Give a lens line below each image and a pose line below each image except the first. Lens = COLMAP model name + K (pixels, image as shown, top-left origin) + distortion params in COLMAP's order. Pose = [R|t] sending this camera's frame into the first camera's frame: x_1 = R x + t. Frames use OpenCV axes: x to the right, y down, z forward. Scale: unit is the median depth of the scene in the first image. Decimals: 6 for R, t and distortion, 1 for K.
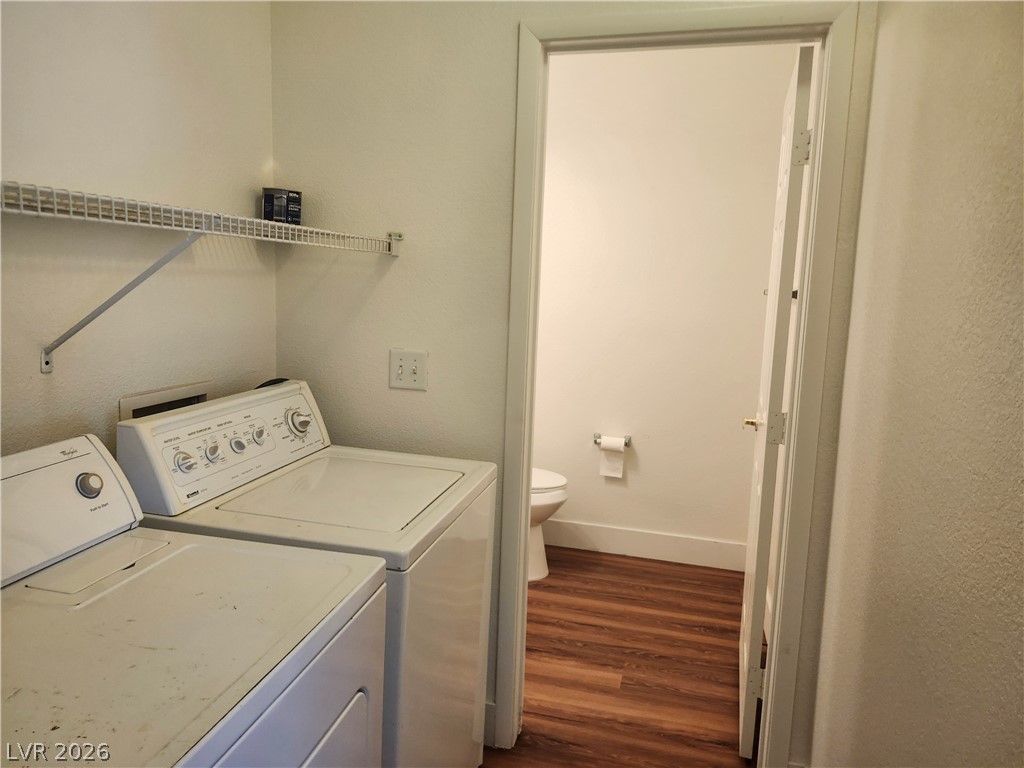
lens RADIAL K [[704.3, 0, 512.0], [0, 704.3, 384.0], [0, 0, 1]] dist [0.079646, -0.098852]
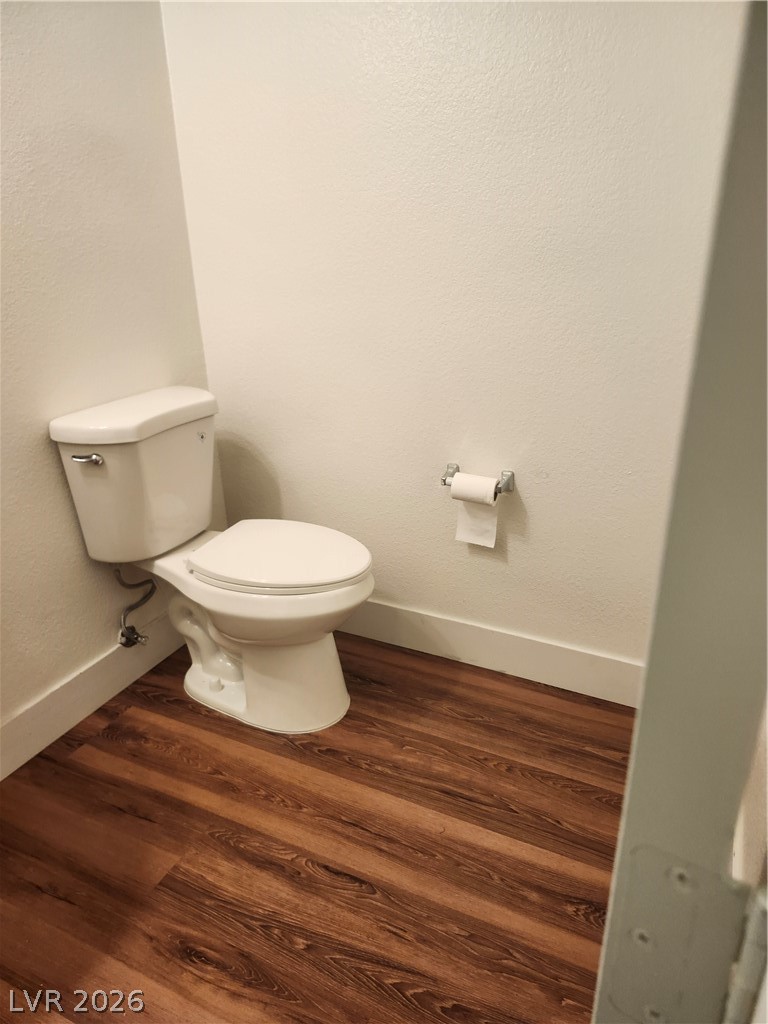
lens RADIAL K [[704.3, 0, 384.0], [0, 704.3, 512.0], [0, 0, 1]] dist [0.079646, -0.098852]
pose [[0.977048, 0.028998, -0.211038, 0.194661], [0.022233, 0.971400, 0.236407, -0.026491], [0.211858, -0.235673, 0.948459, 0.491199]]
